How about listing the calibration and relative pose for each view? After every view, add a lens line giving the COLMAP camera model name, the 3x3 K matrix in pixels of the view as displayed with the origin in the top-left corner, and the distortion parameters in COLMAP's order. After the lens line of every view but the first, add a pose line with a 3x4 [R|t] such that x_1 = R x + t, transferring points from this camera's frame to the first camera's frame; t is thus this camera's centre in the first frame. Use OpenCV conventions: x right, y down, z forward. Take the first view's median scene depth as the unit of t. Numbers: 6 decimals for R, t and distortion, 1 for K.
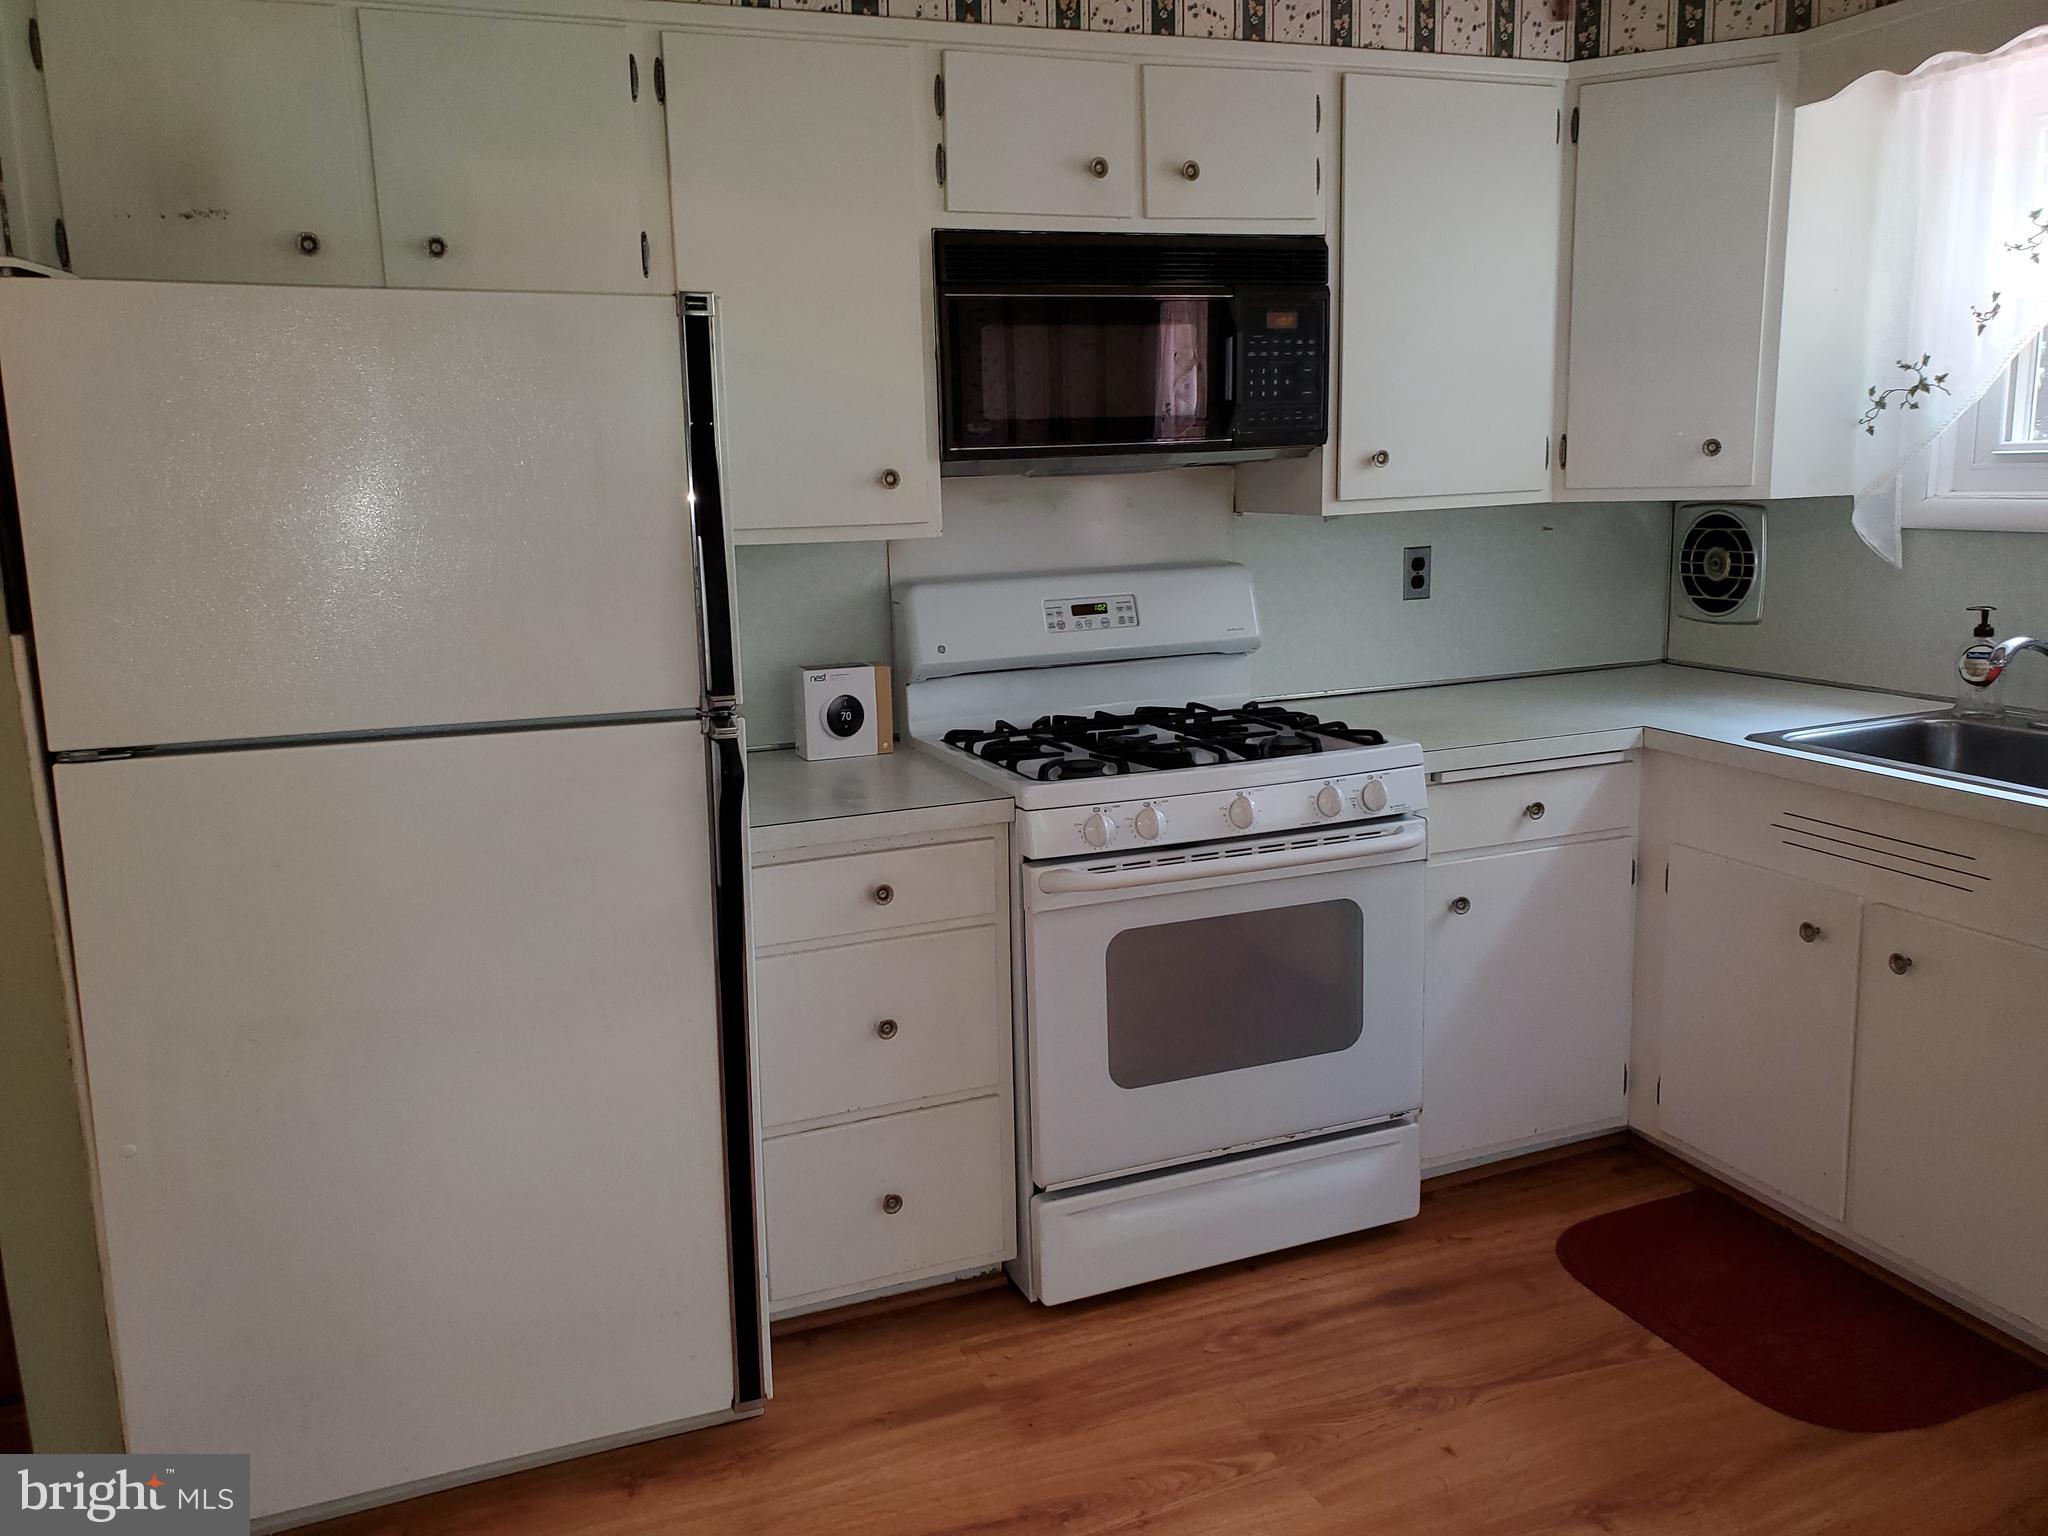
lens RADIAL K [[1584.3, 0, 1011.1], [0, 1584.3, 755.3], [0, 0, 1]] dist [0.052019, -0.027425]
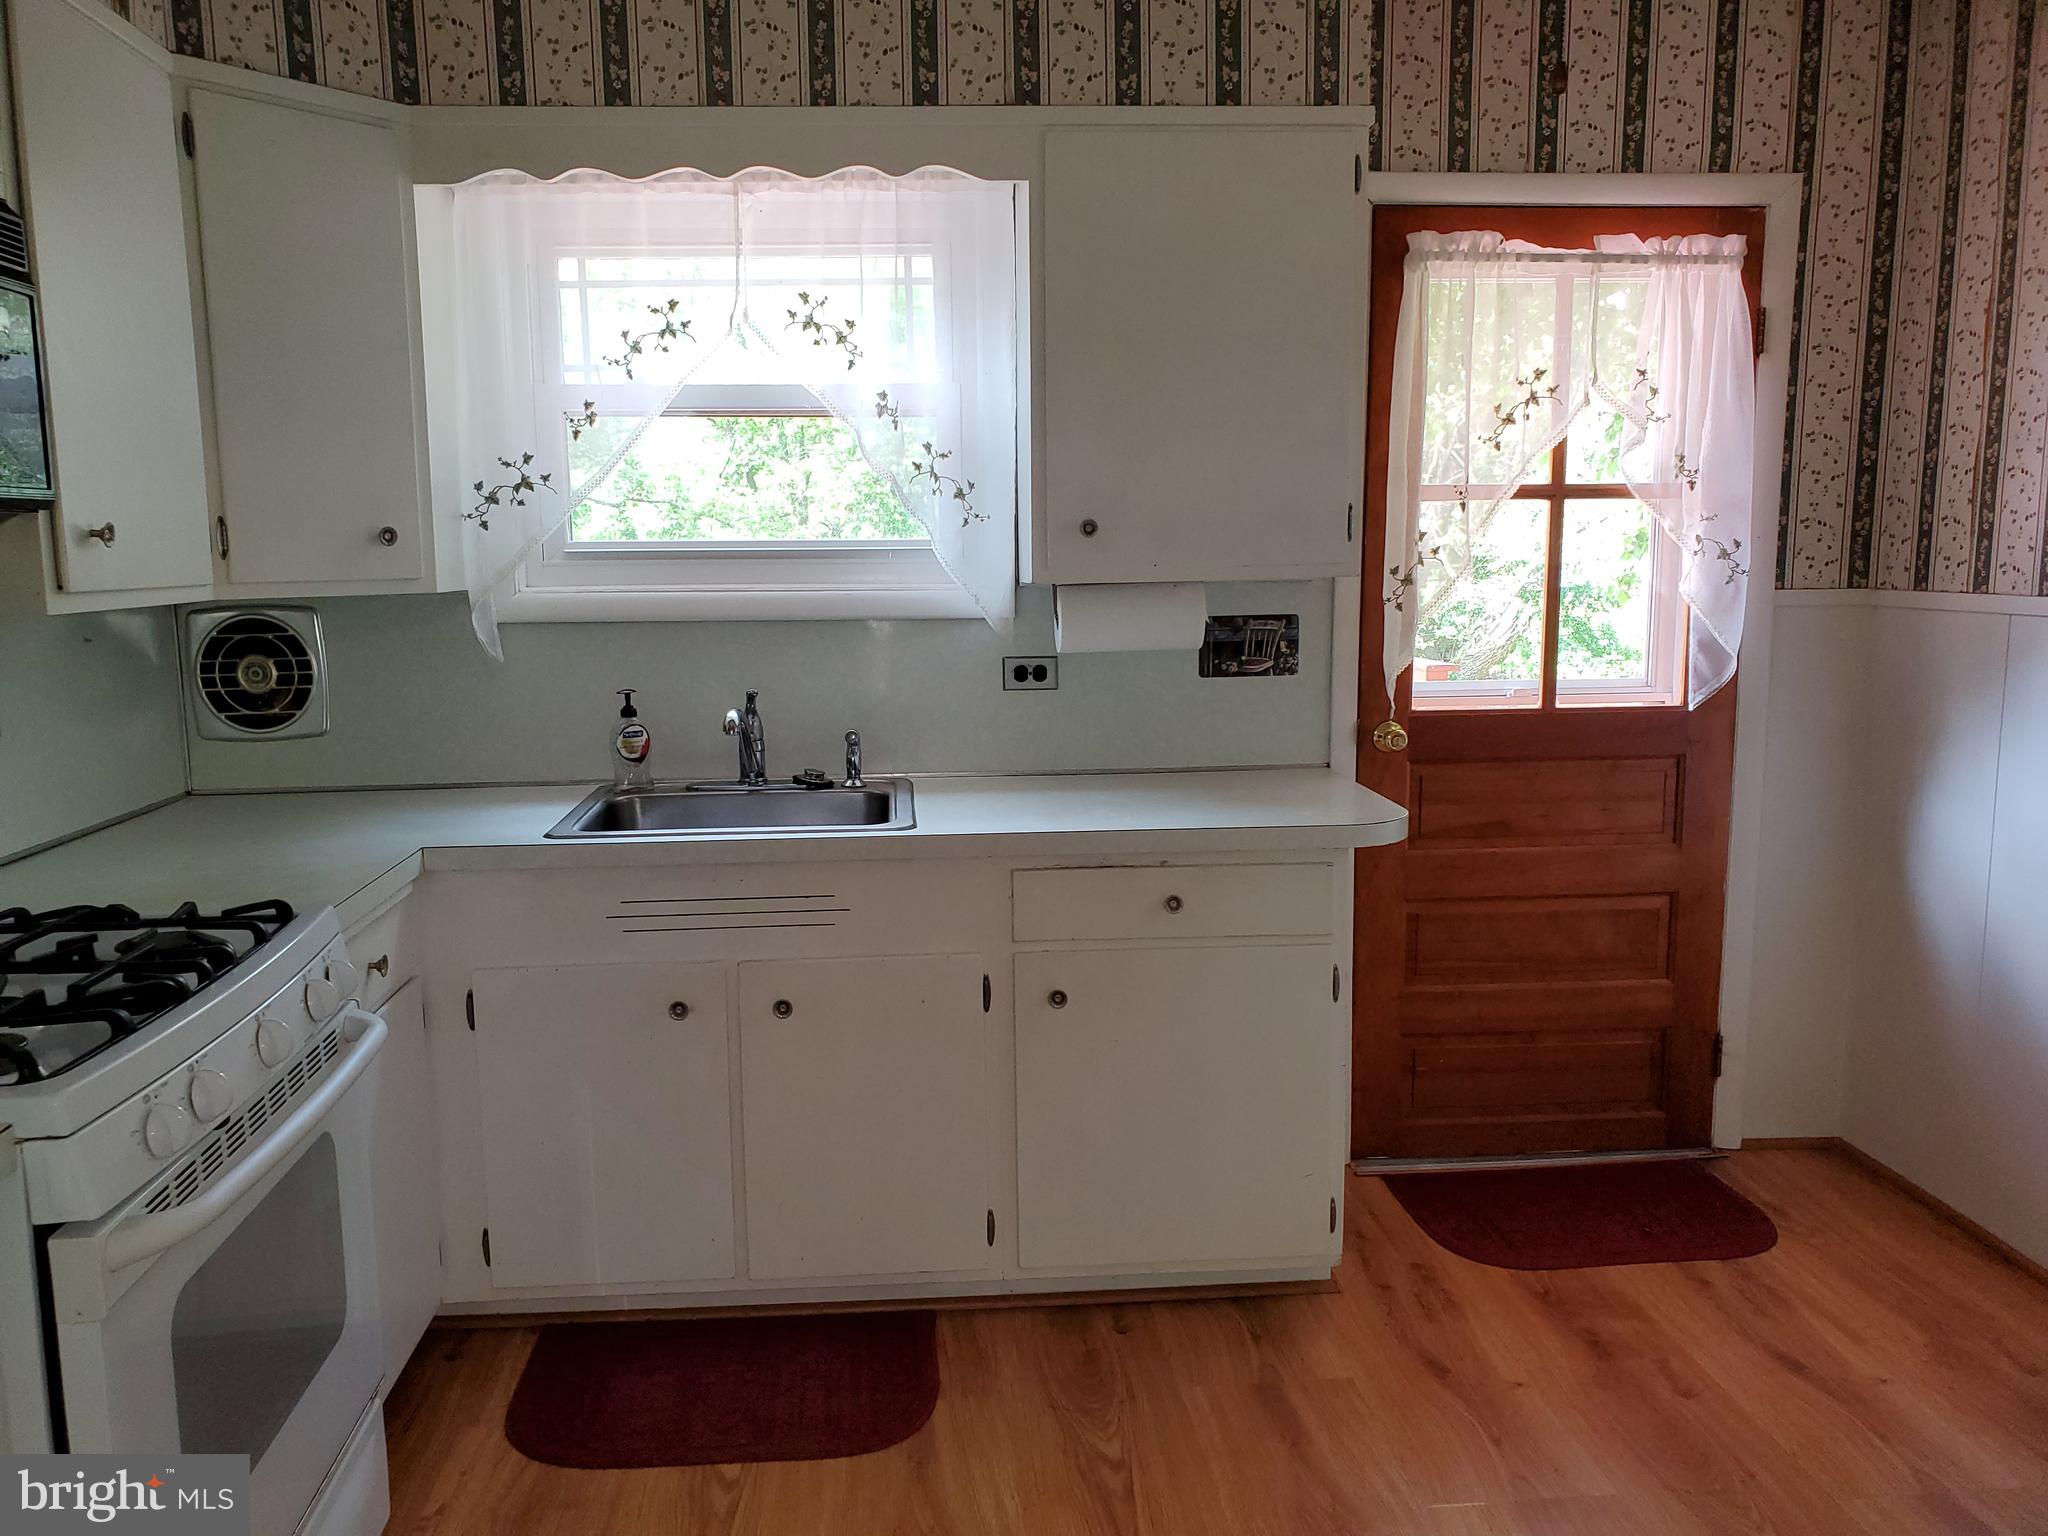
lens RADIAL K [[1584.3, 0, 1019.6], [0, 1584.3, 779.4], [0, 0, 1]] dist [0.052019, -0.027425]
pose [[0.316178, -0.117434, 0.941403, -0.336311], [0.184059, 0.981048, 0.060562, -0.049740], [-0.930674, 0.154125, 0.331801, 0.415683]]
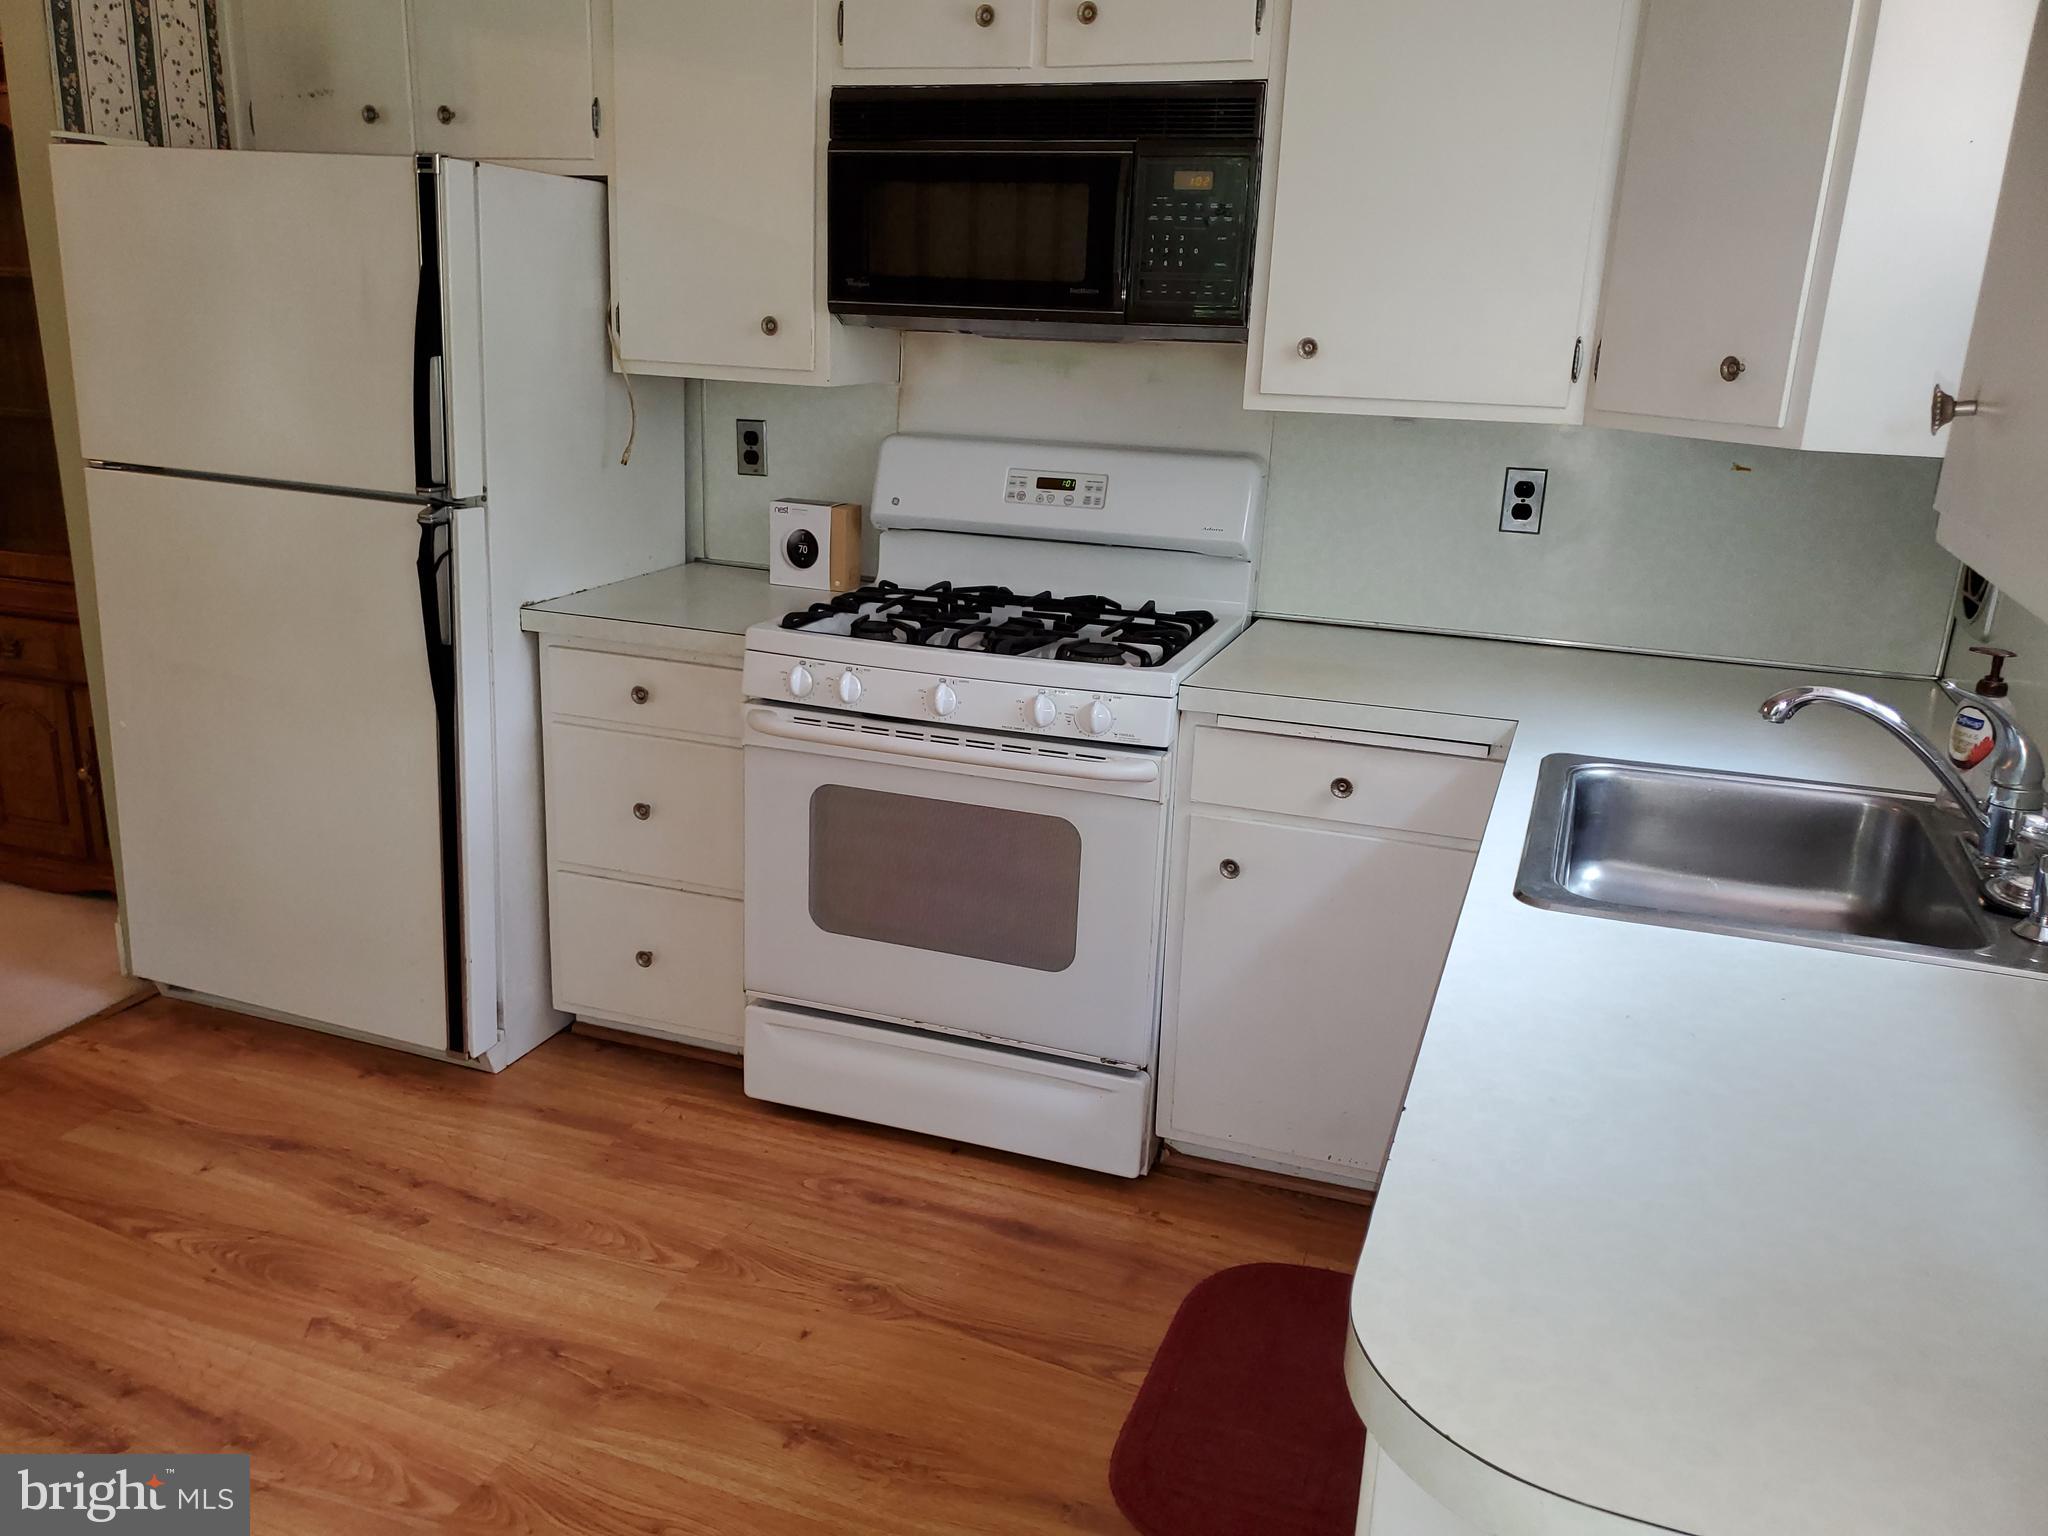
lens RADIAL K [[1584.3, 0, 1008.5], [0, 1584.3, 771.4], [0, 0, 1]] dist [0.052019, -0.027425]
pose [[0.743020, 0.241126, -0.624323, 0.728953], [-0.178027, 0.970443, 0.162932, -0.079944], [0.645157, -0.009915, 0.763986, 0.250834]]
